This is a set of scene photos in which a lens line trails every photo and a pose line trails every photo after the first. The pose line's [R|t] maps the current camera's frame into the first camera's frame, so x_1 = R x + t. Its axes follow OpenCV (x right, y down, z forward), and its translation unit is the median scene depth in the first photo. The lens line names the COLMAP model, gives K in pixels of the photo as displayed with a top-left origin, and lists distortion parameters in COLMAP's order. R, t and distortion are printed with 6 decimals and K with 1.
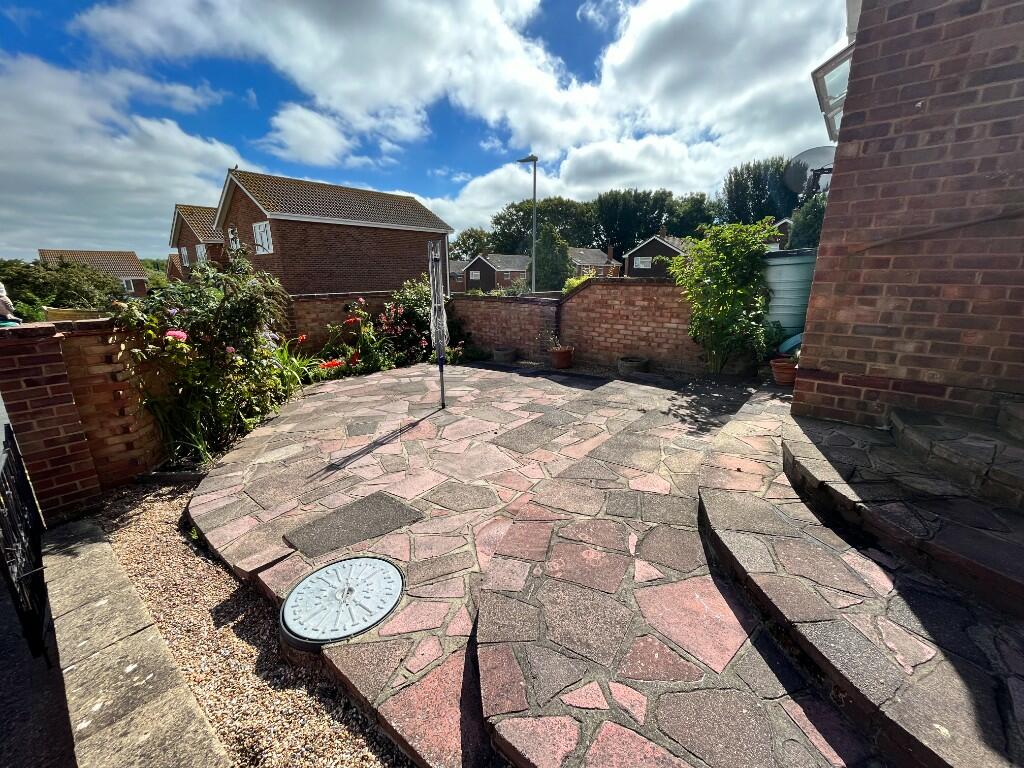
lens RADIAL K [[413.7, 0, 512.0], [0, 413.7, 384.0], [0, 0, 1]] dist [-0.000600, -0.002106]
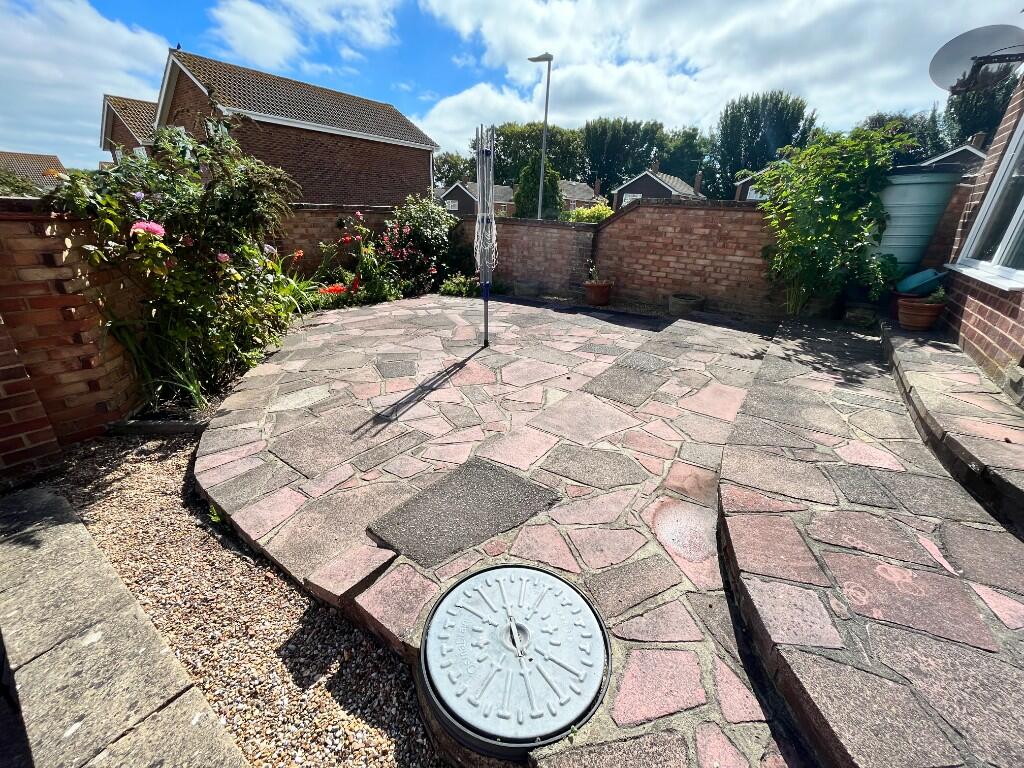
lens RADIAL K [[413.7, 0, 512.0], [0, 413.7, 384.0], [0, 0, 1]] dist [-0.000600, -0.002106]
pose [[0.997117, 0.021274, 0.072830, -0.219878], [-0.031293, 0.989754, 0.139311, 0.020667], [-0.069120, -0.141188, 0.987567, 0.208611]]
